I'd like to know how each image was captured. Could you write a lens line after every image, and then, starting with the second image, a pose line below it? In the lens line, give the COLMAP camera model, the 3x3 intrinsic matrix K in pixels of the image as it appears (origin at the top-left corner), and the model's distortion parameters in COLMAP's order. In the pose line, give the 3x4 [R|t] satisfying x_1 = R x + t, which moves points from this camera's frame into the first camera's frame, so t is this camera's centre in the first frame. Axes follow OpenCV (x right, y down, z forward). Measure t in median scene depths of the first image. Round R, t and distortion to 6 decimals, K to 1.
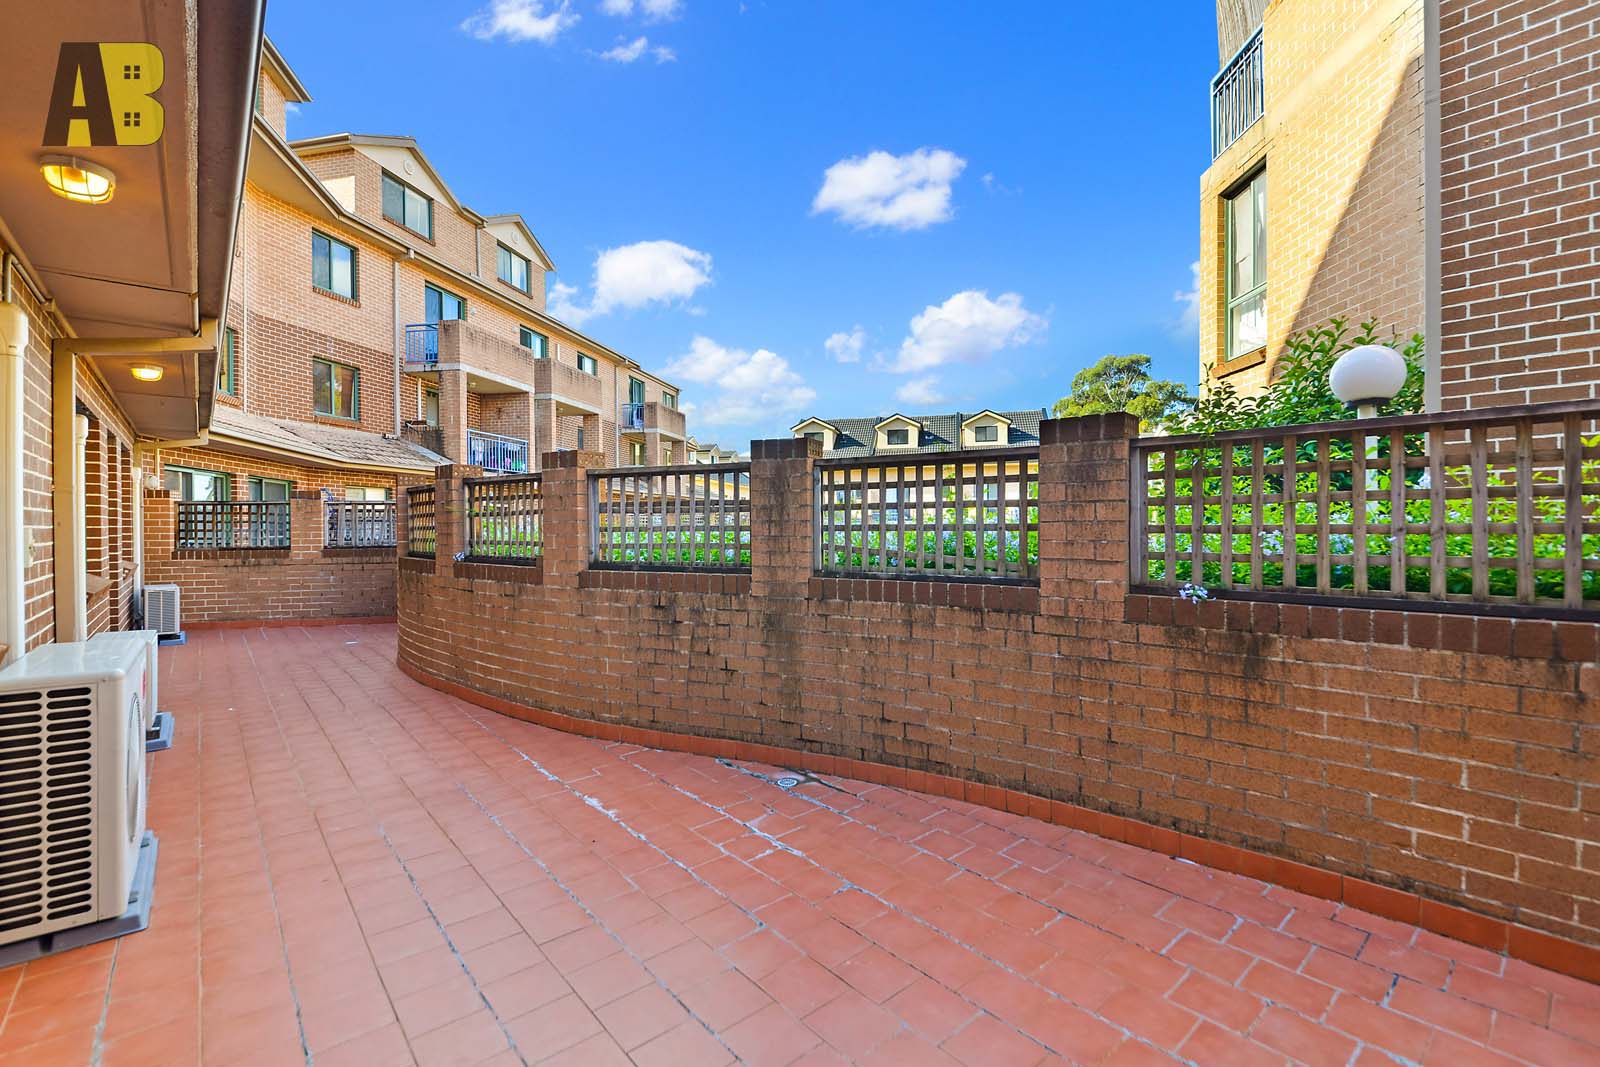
lens RADIAL K [[749.7, 0, 800.0], [0, 749.7, 533.5], [0, 0, 1]] dist [0.000008, -0.000002]
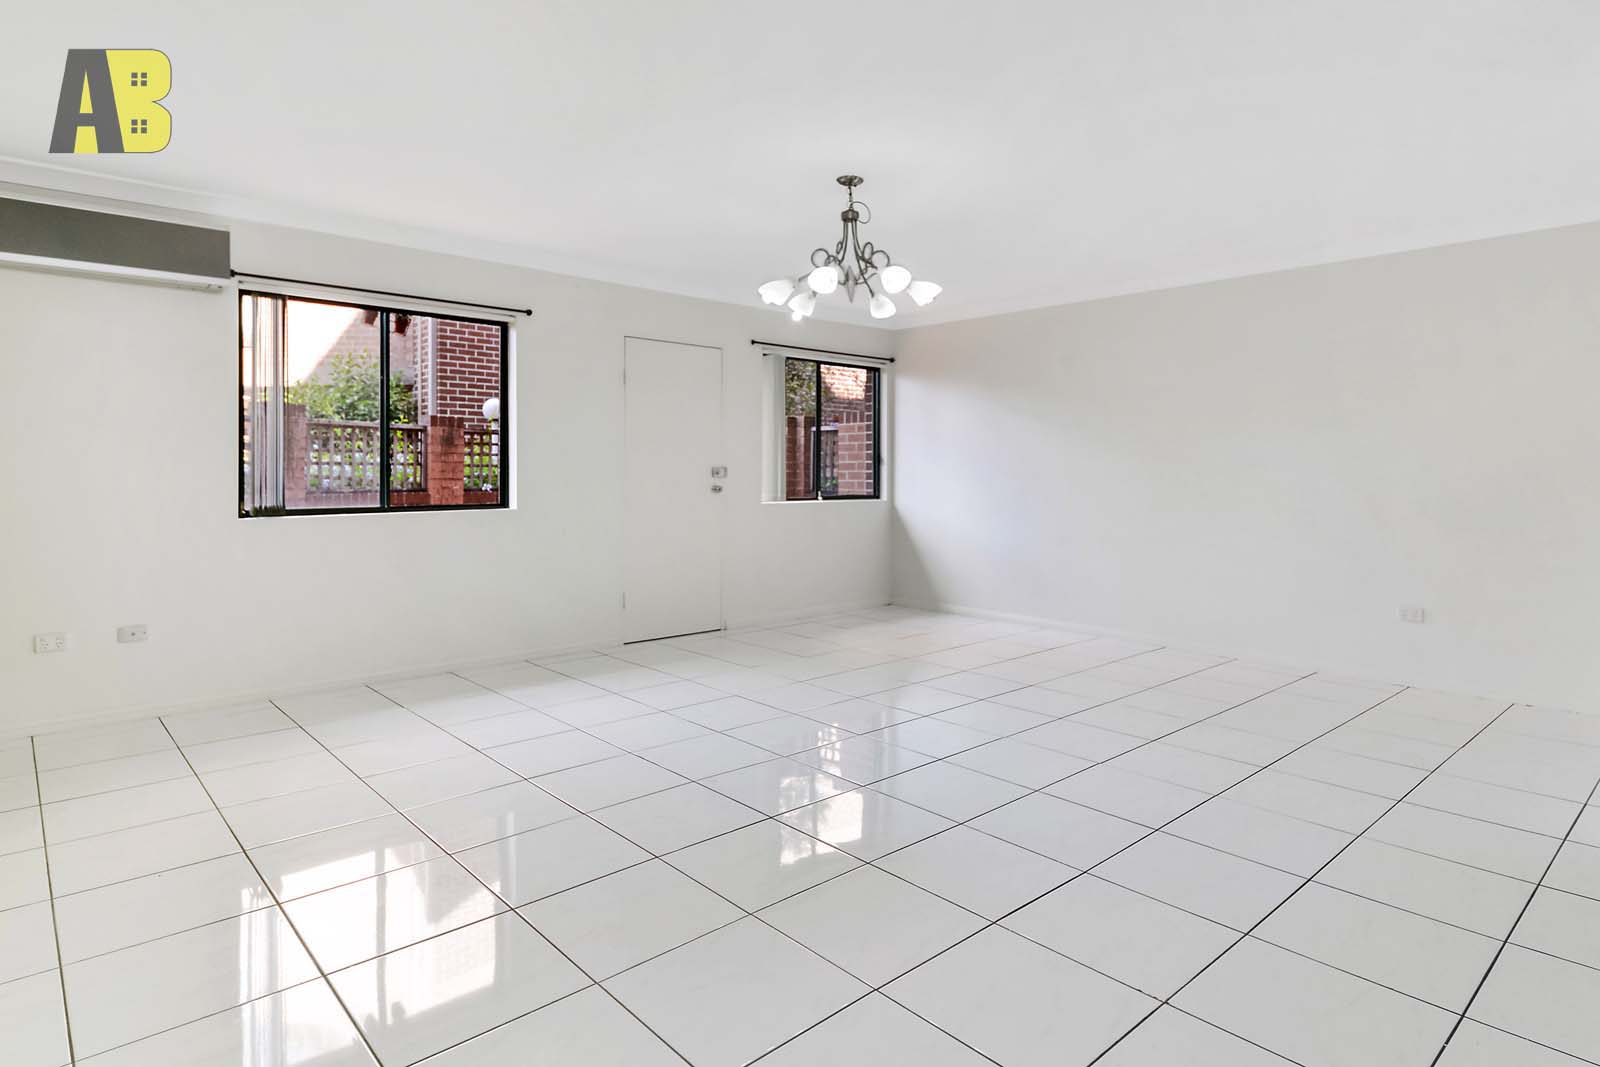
lens RADIAL K [[825.1, 0, 799.4], [0, 825.1, 475.6], [0, 0, 1]] dist [-0.000244, -0.000023]
pose [[-0.021891, -0.001361, 0.999759, -2.132337], [0.002956, 0.999995, 0.001426, 0.025283], [-0.999756, 0.002987, -0.021887, -0.014838]]
